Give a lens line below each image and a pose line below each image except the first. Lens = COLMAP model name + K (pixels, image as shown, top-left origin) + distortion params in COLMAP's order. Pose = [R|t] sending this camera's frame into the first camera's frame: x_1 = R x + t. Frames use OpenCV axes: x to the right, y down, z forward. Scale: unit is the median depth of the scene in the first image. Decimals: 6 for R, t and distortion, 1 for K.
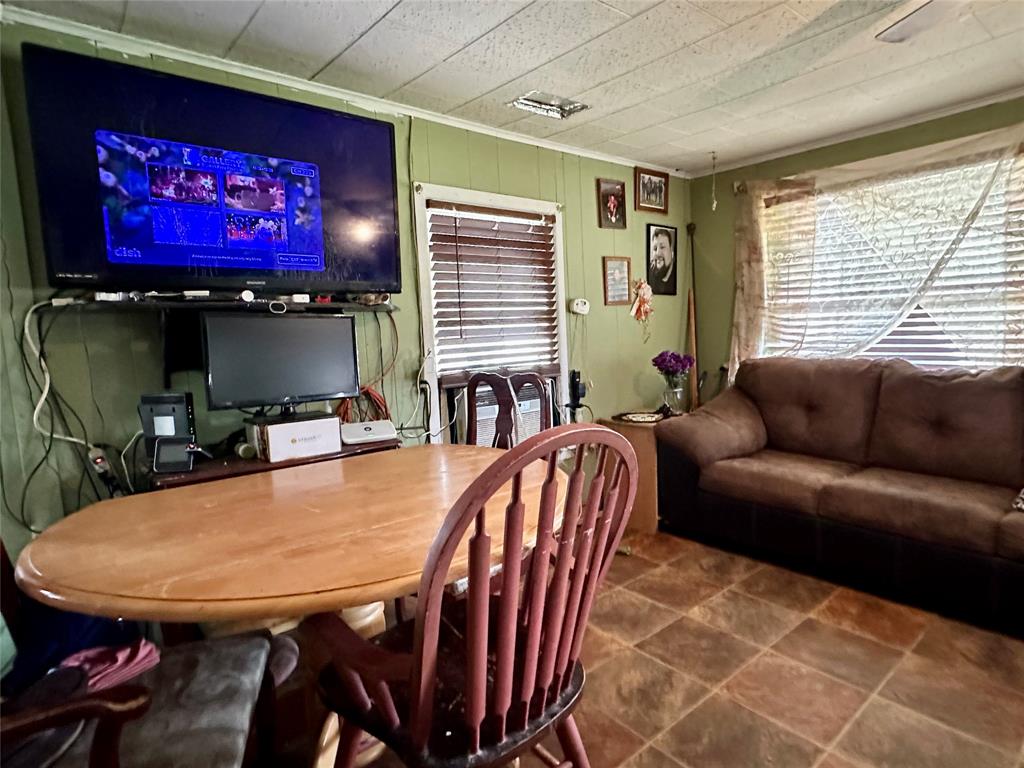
lens RADIAL K [[544.9, 0, 512.0], [0, 544.9, 384.0], [0, 0, 1]] dist [-0.002226, 0.001344]
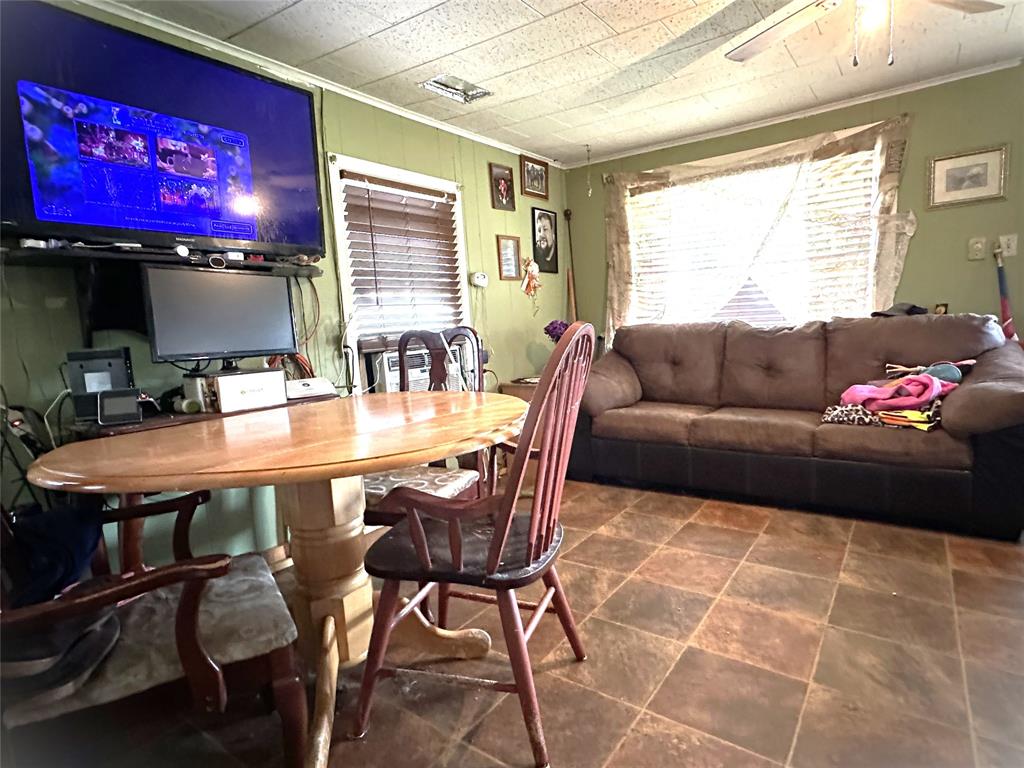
lens RADIAL K [[544.9, 0, 512.0], [0, 544.9, 384.0], [0, 0, 1]] dist [-0.002226, 0.001344]
pose [[0.967302, -0.044676, 0.249662, -0.121503], [0.043309, 0.999002, 0.010967, 0.072897], [-0.249903, 0.000204, 0.968271, -0.087356]]
